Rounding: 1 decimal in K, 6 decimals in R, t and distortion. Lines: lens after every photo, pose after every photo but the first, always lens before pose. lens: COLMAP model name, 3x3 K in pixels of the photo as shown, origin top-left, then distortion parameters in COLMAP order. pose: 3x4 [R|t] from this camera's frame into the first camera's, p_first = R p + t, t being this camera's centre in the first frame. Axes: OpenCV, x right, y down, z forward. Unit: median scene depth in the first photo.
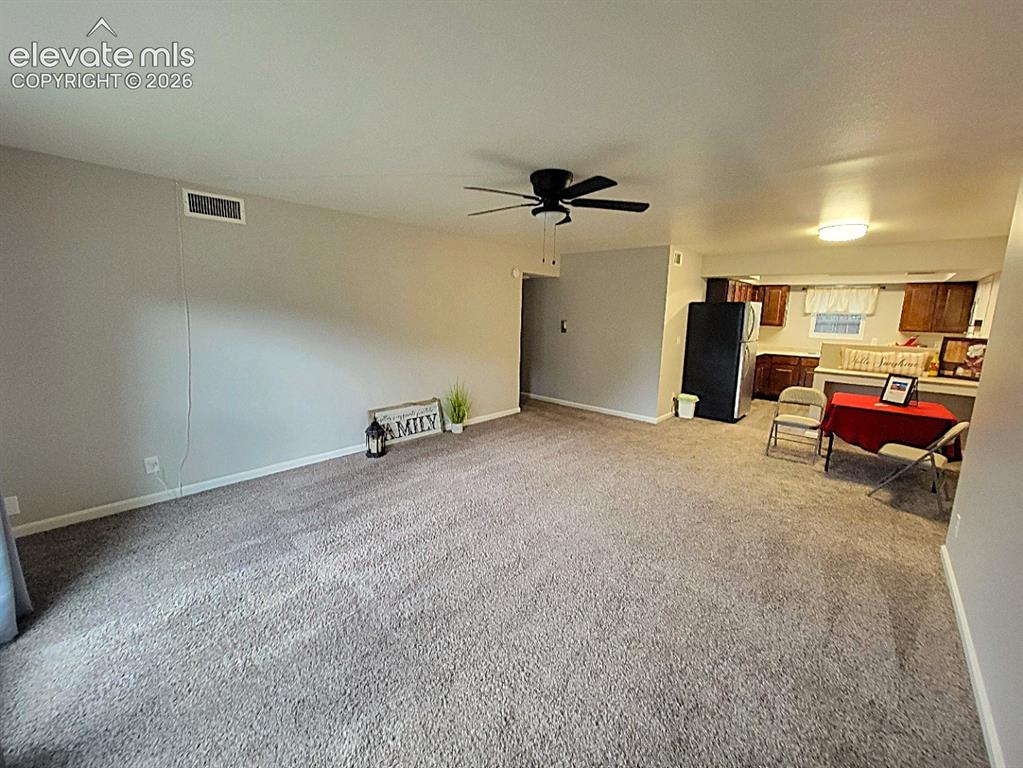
lens RADIAL K [[421.5, 0, 511.5], [0, 421.5, 384.0], [0, 0, 1]] dist [0.001703, 0.000269]
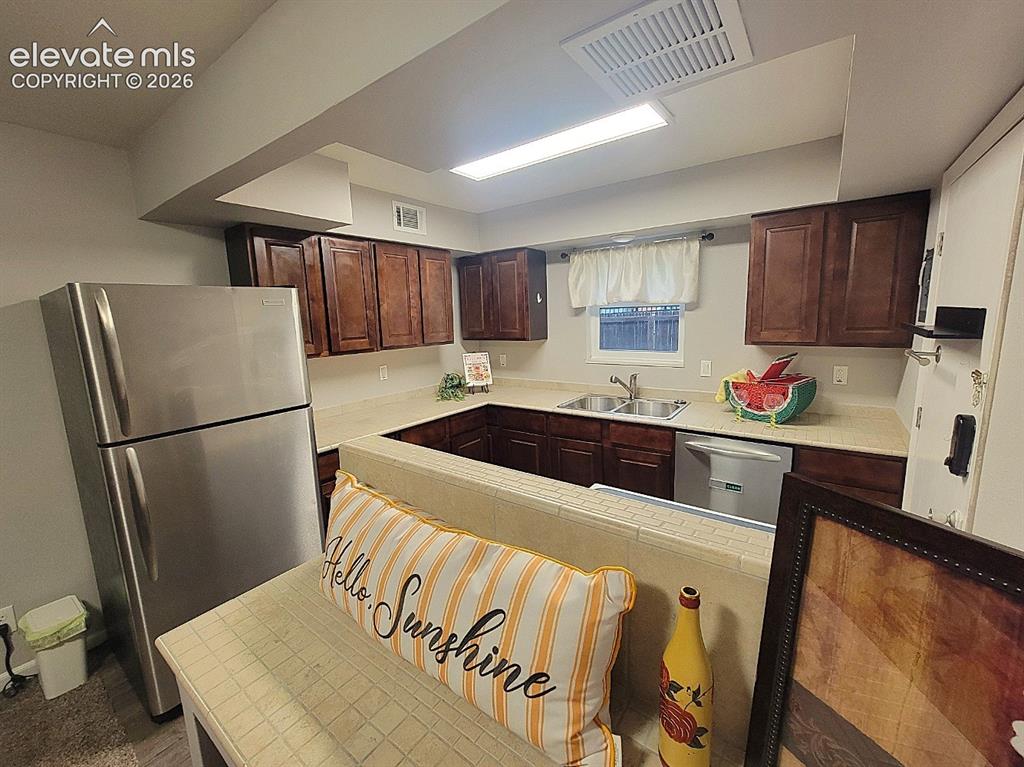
lens RADIAL K [[423.7, 0, 512.0], [0, 423.7, 383.5], [0, 0, 1]] dist [-0.003290, -0.000186]
pose [[0.996555, -0.059892, 0.057366, 0.662884], [0.060919, 0.998009, -0.016328, -0.094039], [-0.056274, 0.019766, 0.998220, 0.611559]]
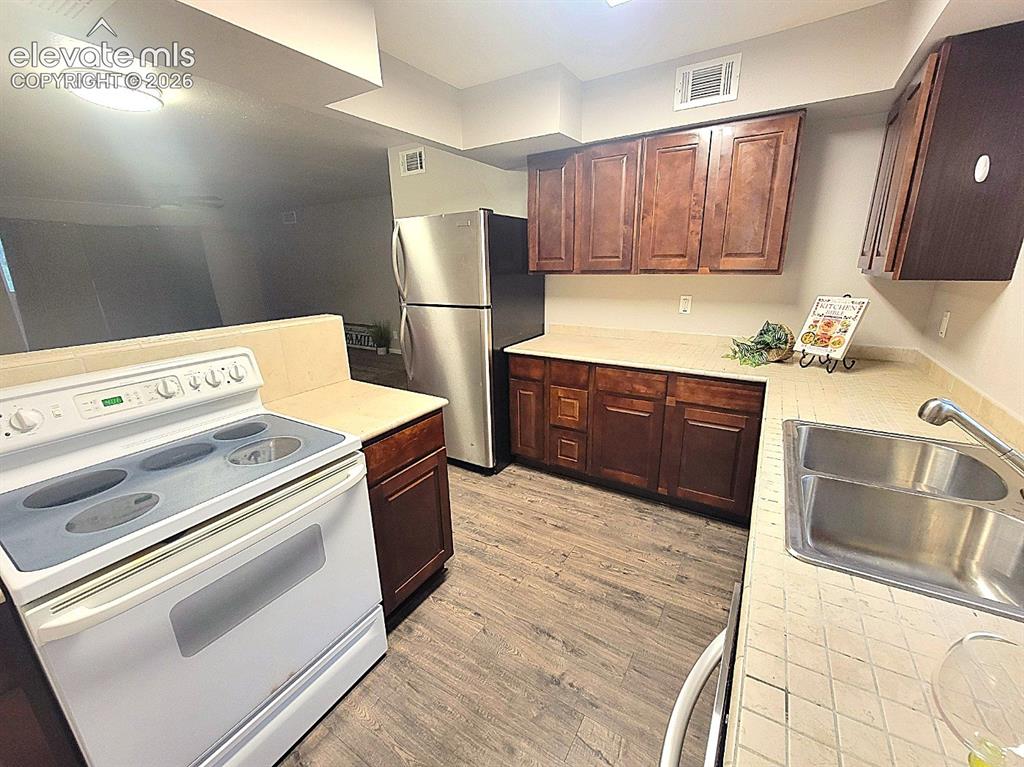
lens RADIAL K [[423.7, 0, 512.0], [0, 423.7, 383.5], [0, 0, 1]] dist [-0.003290, -0.000186]
pose [[0.169260, 0.262414, -0.949995, 0.910315], [-0.145155, 0.960028, 0.239323, -0.122762], [0.974824, 0.097389, 0.200585, 0.870868]]
